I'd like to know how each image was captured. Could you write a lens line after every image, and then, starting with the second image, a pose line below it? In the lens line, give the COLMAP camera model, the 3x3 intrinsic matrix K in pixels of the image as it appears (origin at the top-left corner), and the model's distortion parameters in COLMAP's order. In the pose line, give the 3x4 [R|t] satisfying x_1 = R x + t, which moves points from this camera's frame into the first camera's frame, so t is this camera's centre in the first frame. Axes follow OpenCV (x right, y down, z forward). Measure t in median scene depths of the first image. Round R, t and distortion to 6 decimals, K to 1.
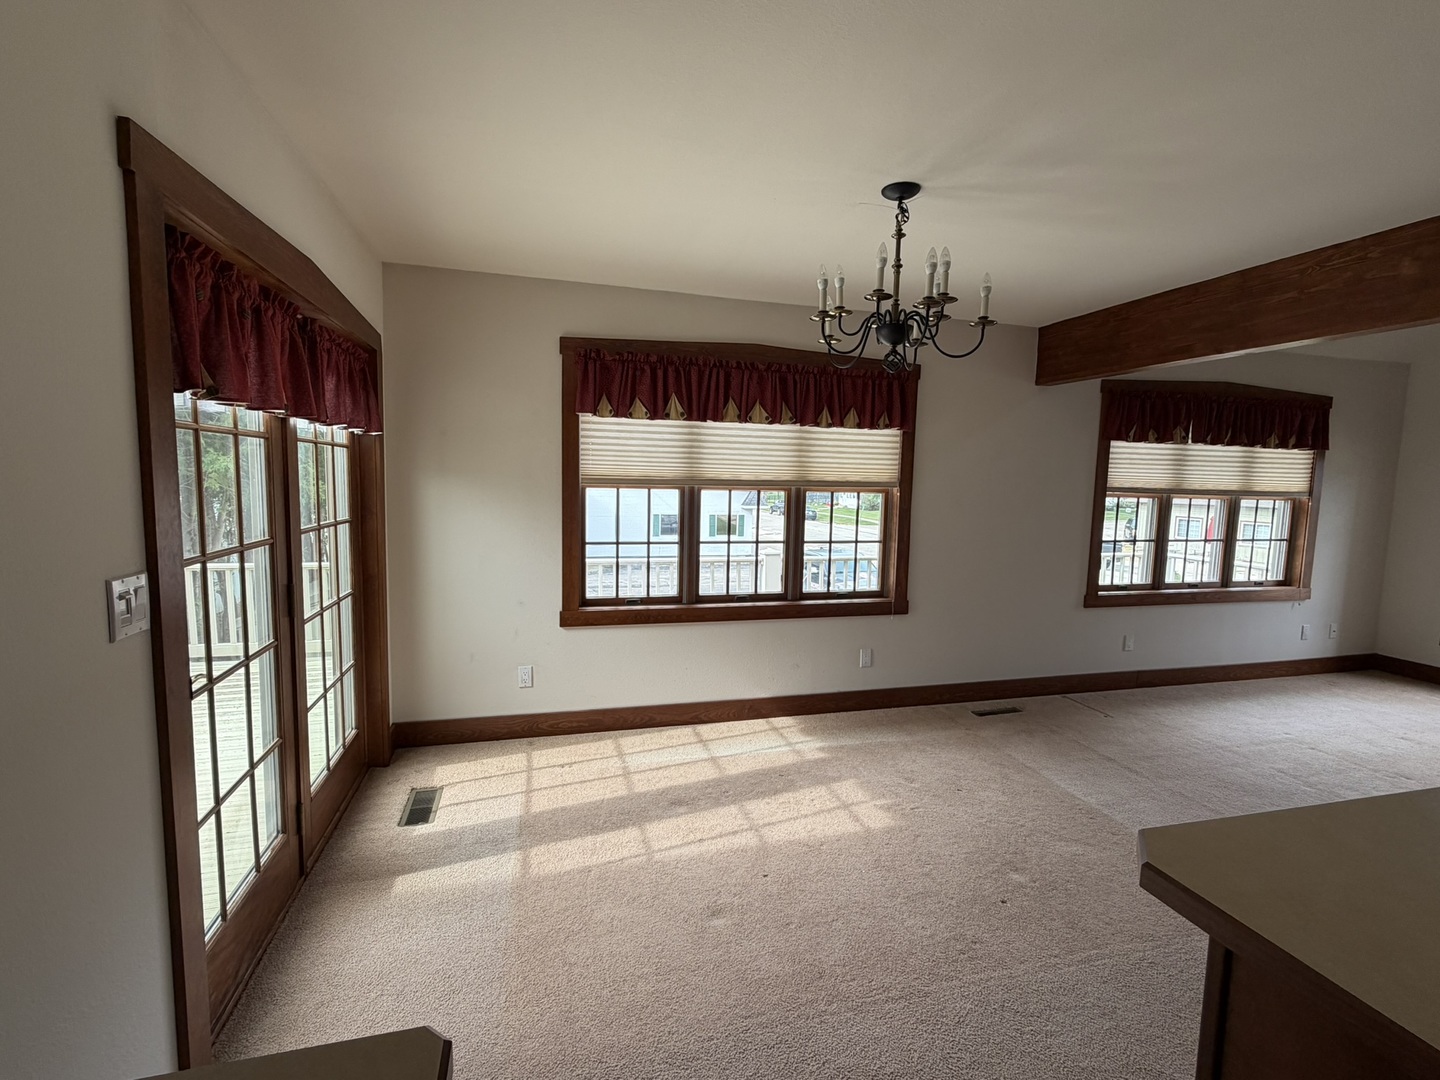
lens RADIAL K [[612.3, 0, 710.6], [0, 612.3, 537.4], [0, 0, 1]] dist [0.000668, -0.000031]
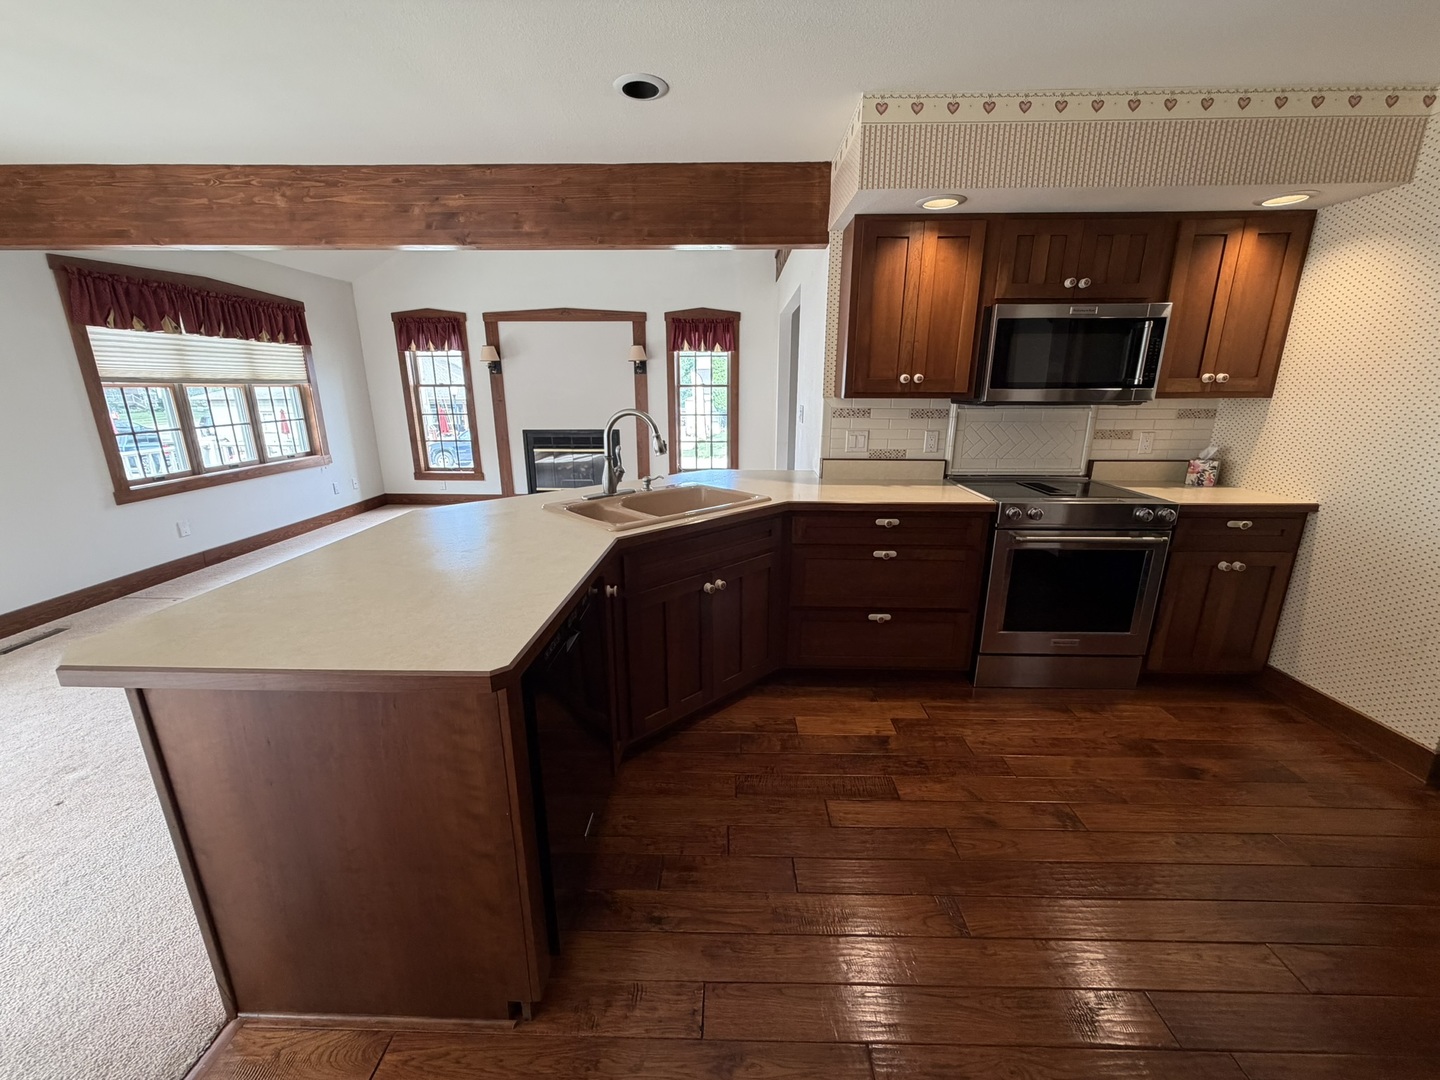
lens RADIAL K [[573.2, 0, 708.1], [0, 573.2, 539.3], [0, 0, 1]] dist [0.002021, -0.001017]
pose [[0.283922, -0.274349, 0.918760, 0.026694], [0.108151, 0.961241, 0.253613, 0.040505], [-0.952729, 0.027359, 0.302589, -0.182385]]
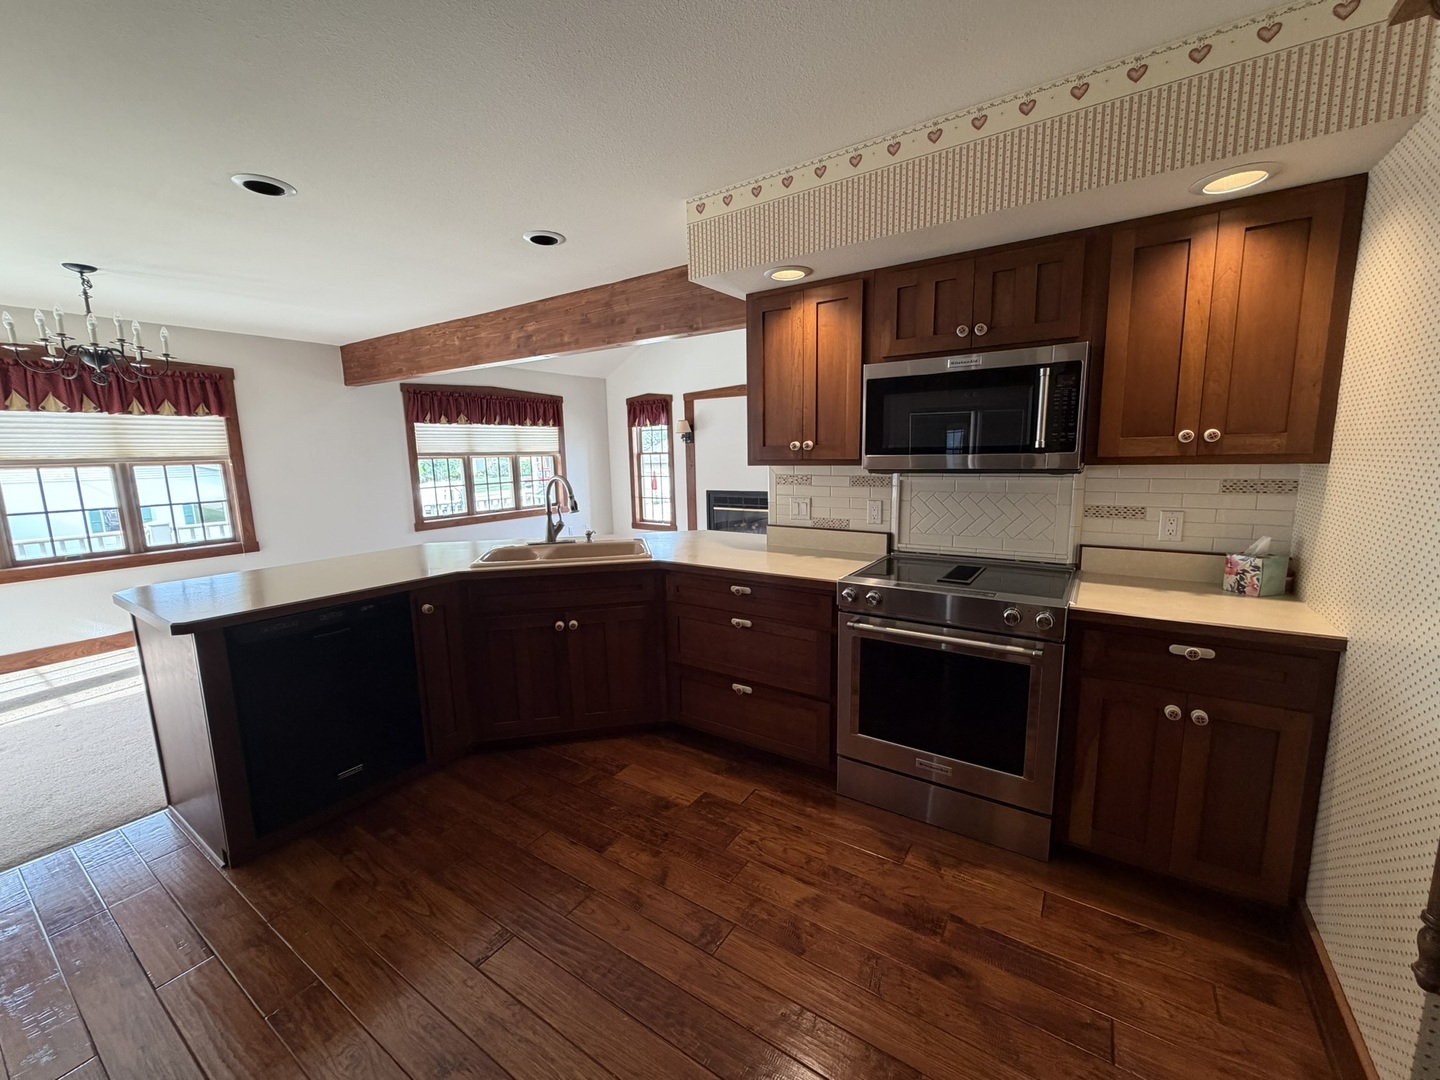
lens RADIAL K [[573.2, 0, 711.9], [0, 573.2, 538.7], [0, 0, 1]] dist [0.002021, -0.001017]
pose [[0.751024, -0.139654, 0.645337, 0.258704], [0.107740, 0.990197, 0.088899, 0.092126], [-0.651426, 0.002764, 0.758707, -0.643087]]
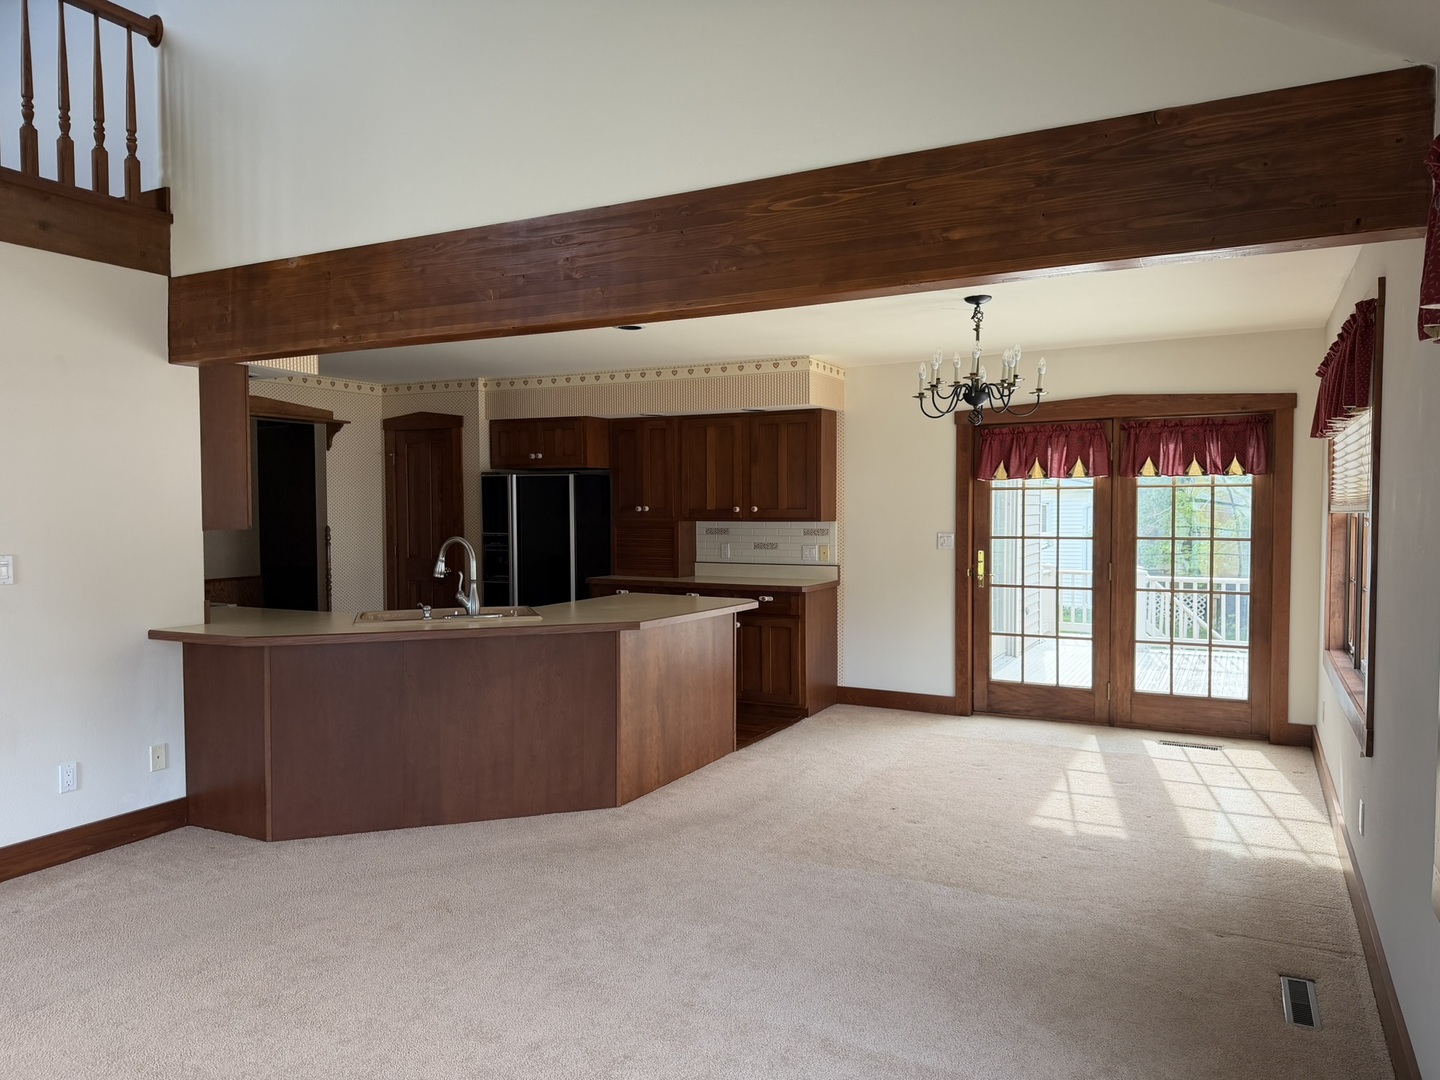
lens RADIAL K [[1004.8, 0, 712.5], [0, 1004.8, 544.1], [0, 0, 1]] dist [0.040075, -0.016189]
pose [[-0.685146, 0.019563, -0.728143, 1.319815], [-0.050772, 0.995925, 0.074531, -0.089607], [0.726634, 0.088034, -0.681361, 1.175911]]
